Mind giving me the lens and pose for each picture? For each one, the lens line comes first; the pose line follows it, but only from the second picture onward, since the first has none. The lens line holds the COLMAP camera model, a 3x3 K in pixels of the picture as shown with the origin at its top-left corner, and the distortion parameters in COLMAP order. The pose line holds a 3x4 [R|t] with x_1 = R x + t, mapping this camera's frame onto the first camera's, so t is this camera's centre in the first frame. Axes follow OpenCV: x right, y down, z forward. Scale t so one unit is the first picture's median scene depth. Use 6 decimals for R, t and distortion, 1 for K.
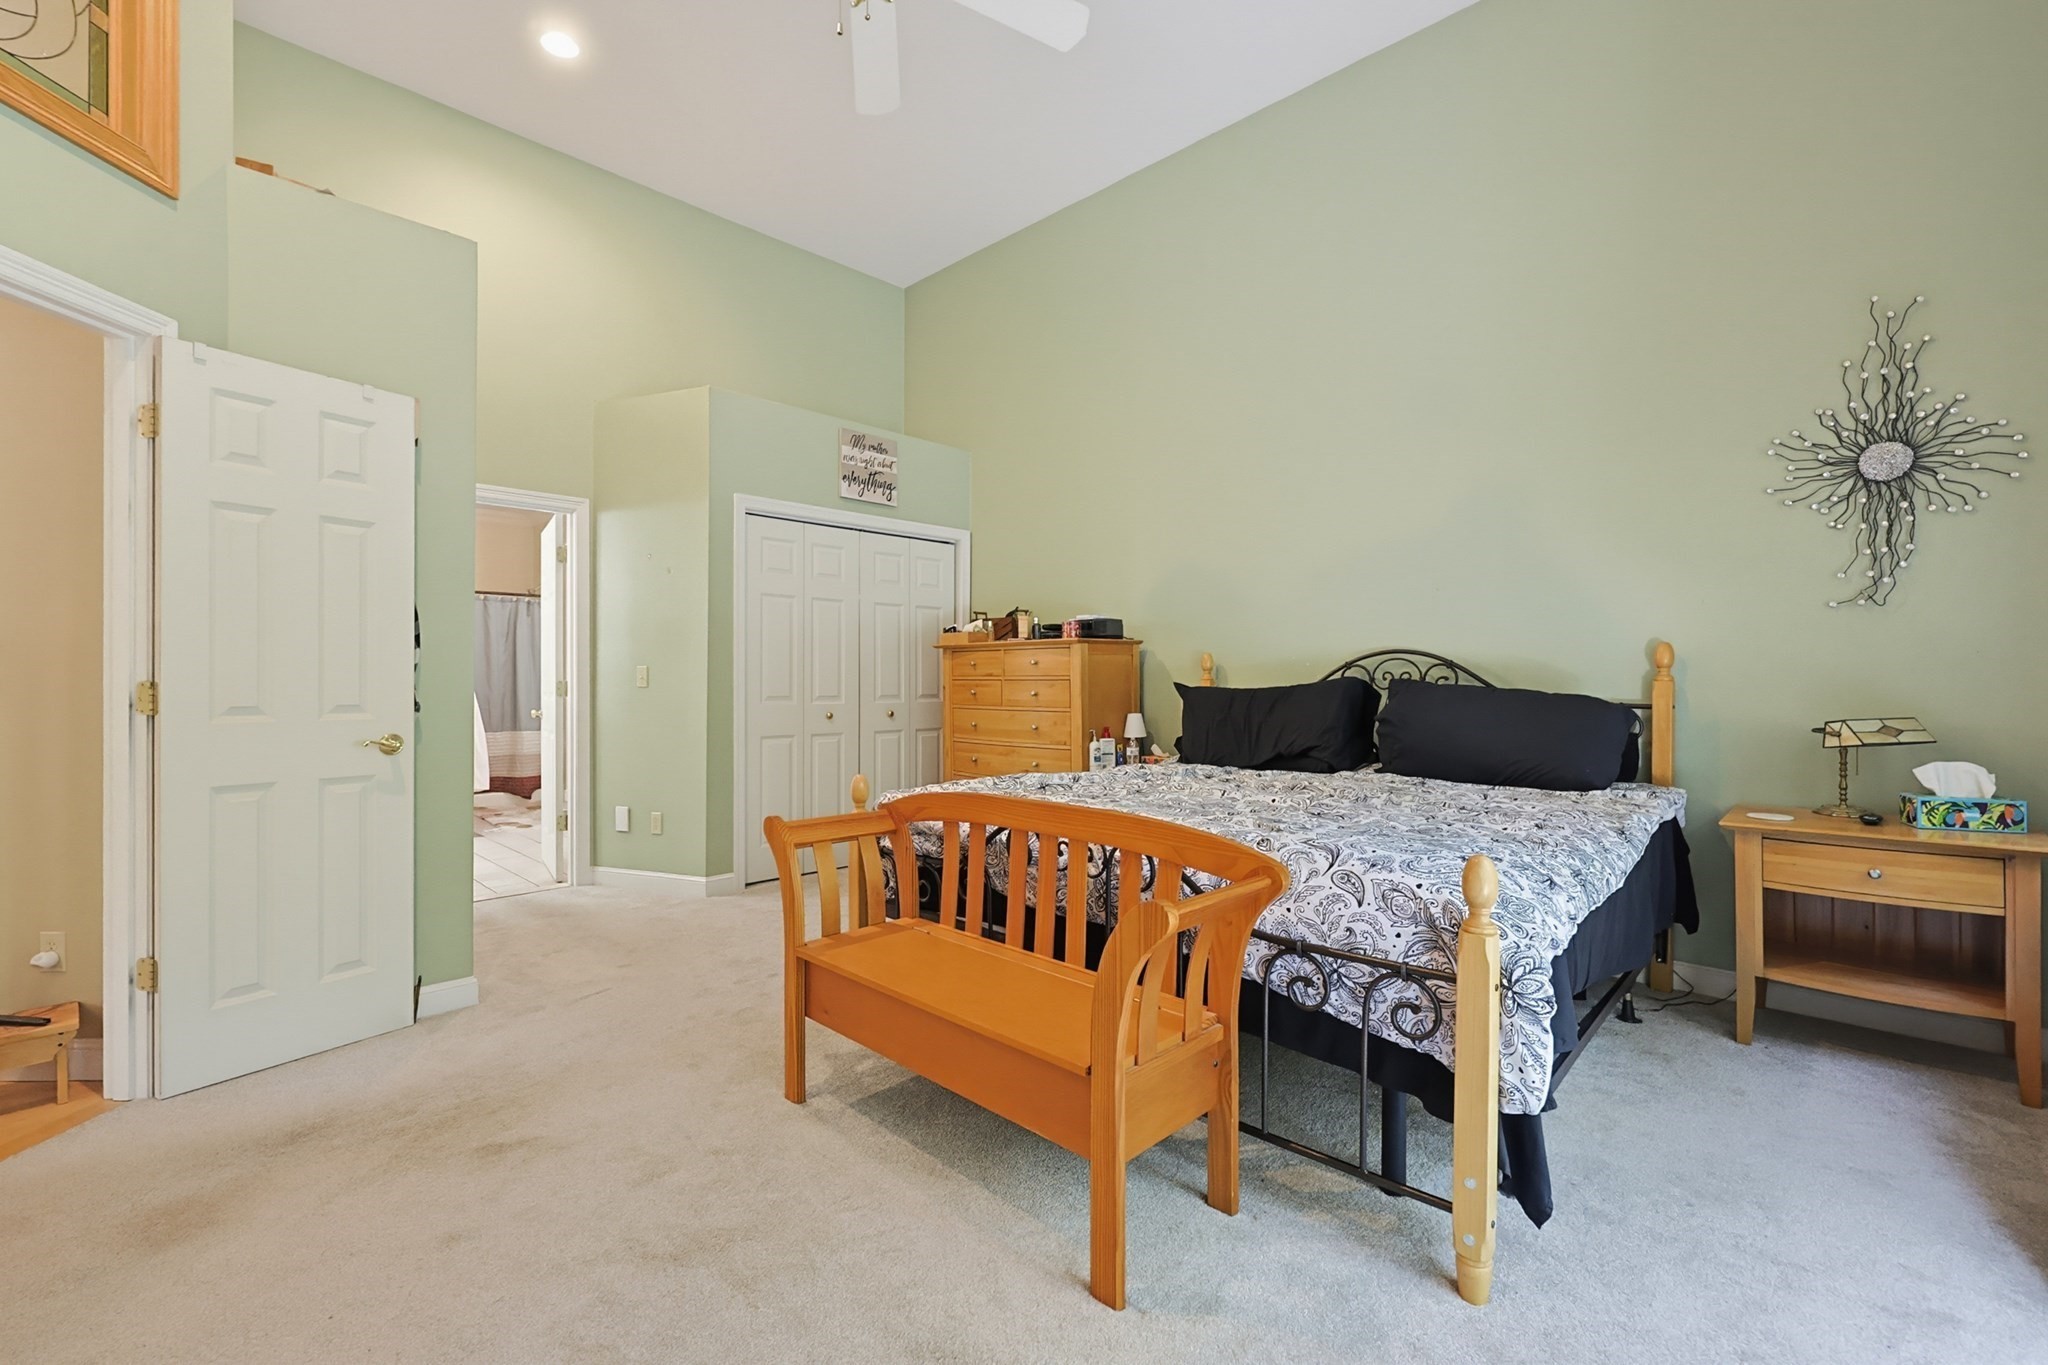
lens RADIAL K [[944.1, 0, 1024.0], [0, 944.1, 682.5], [0, 0, 1]] dist [-0.000045, -0.000165]
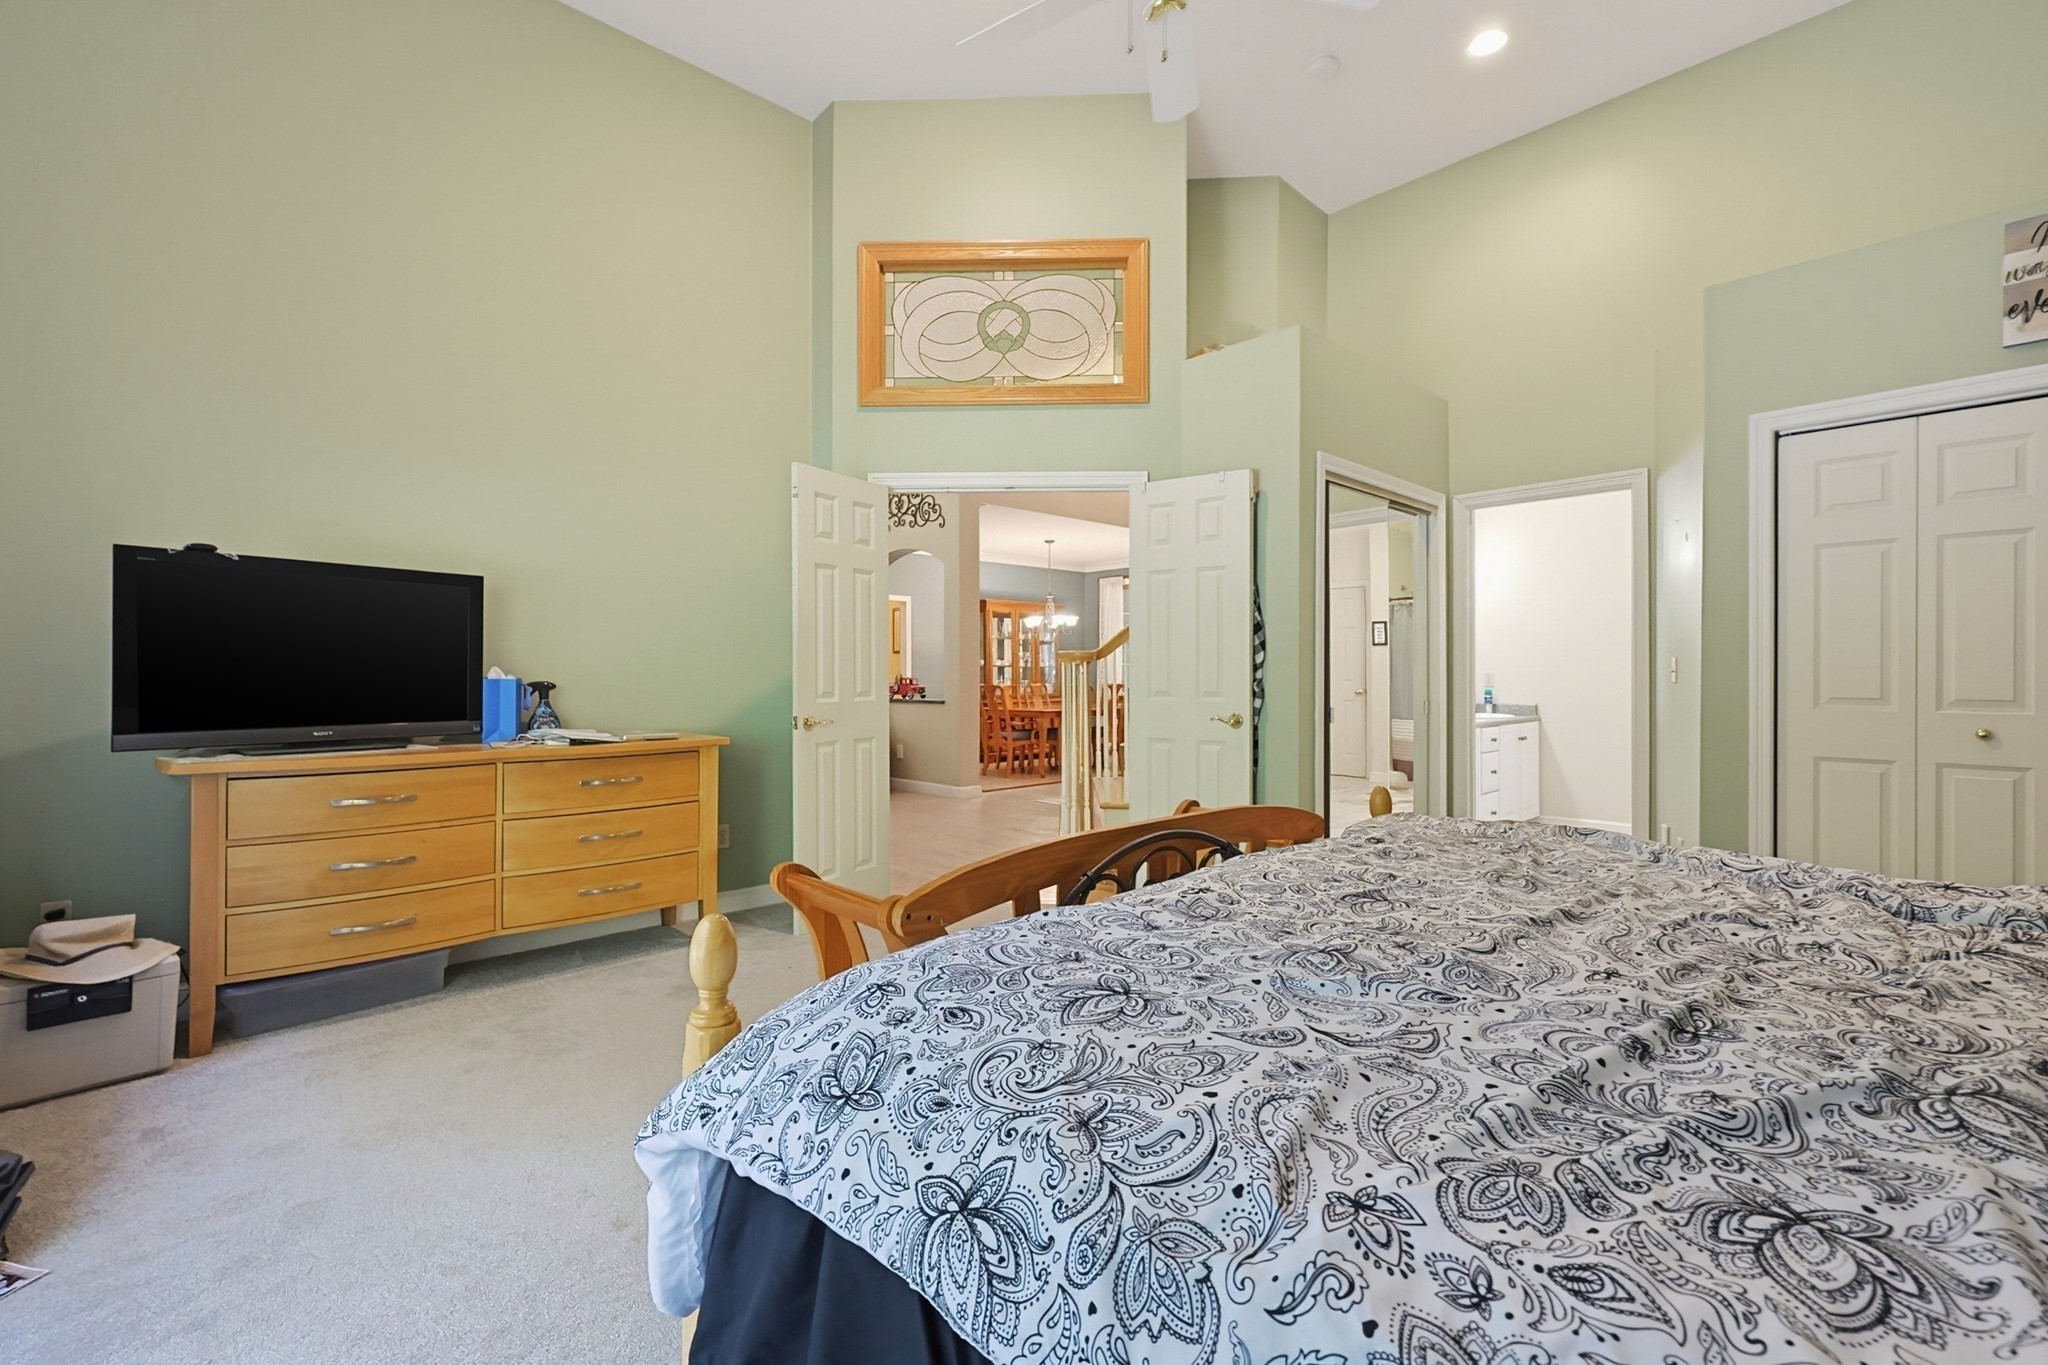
lens RADIAL K [[944.1, 0, 1024.0], [0, 944.1, 682.5], [0, 0, 1]] dist [-0.000045, -0.000165]
pose [[-0.114844, 0.003389, -0.993378, 0.448558], [-0.002221, 0.999991, 0.003669, 0.002774], [0.993381, 0.002628, -0.114835, 0.499682]]
